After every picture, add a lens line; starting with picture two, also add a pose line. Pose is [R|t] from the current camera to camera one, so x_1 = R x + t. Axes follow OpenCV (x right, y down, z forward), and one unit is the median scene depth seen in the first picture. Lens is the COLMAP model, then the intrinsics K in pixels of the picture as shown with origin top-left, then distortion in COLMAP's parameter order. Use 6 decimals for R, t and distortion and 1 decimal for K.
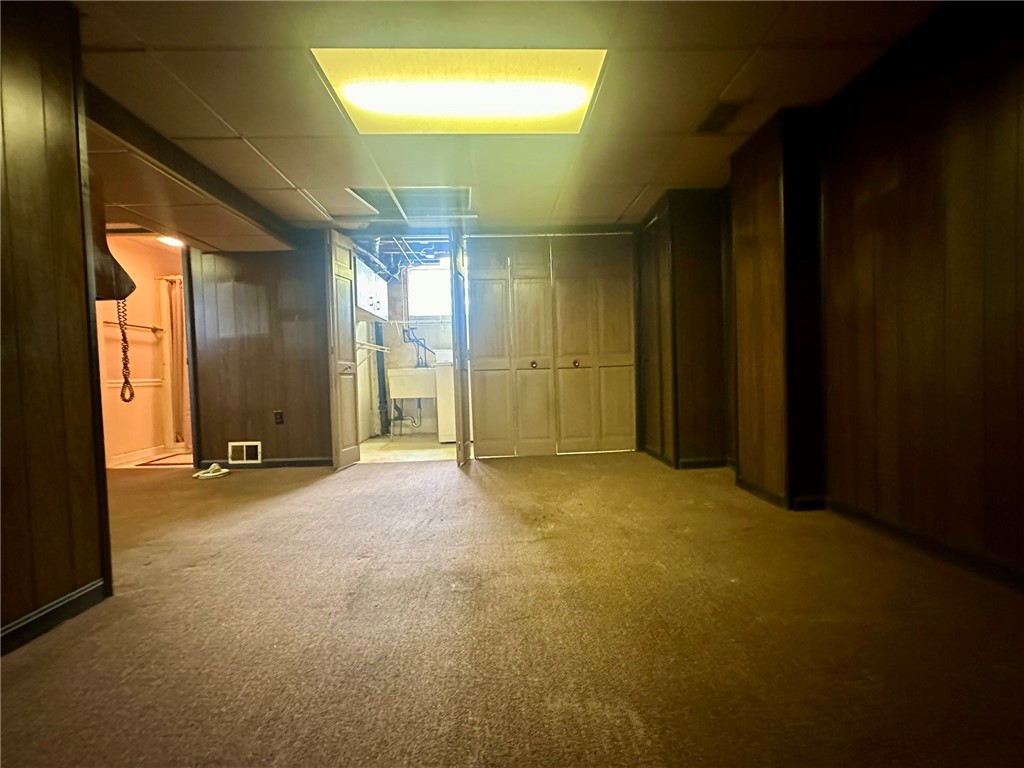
lens RADIAL K [[405.0, 0, 512.2], [0, 405.0, 383.7], [0, 0, 1]] dist [-0.001757, 0.000223]
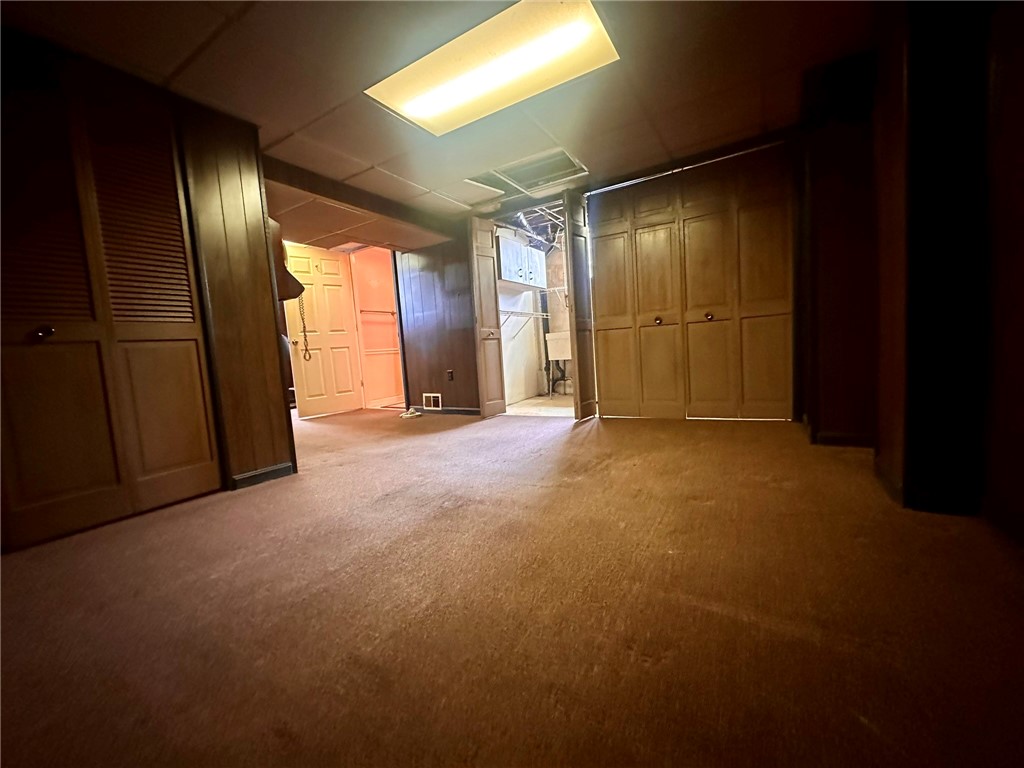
lens RADIAL K [[405.0, 0, 515.5], [0, 405.0, 383.8], [0, 0, 1]] dist [-0.001757, 0.000223]
pose [[0.839240, 0.018949, -0.543430, 0.294485], [0.028860, 0.996432, 0.079315, 0.014396], [0.542994, -0.082248, 0.835699, 0.039155]]
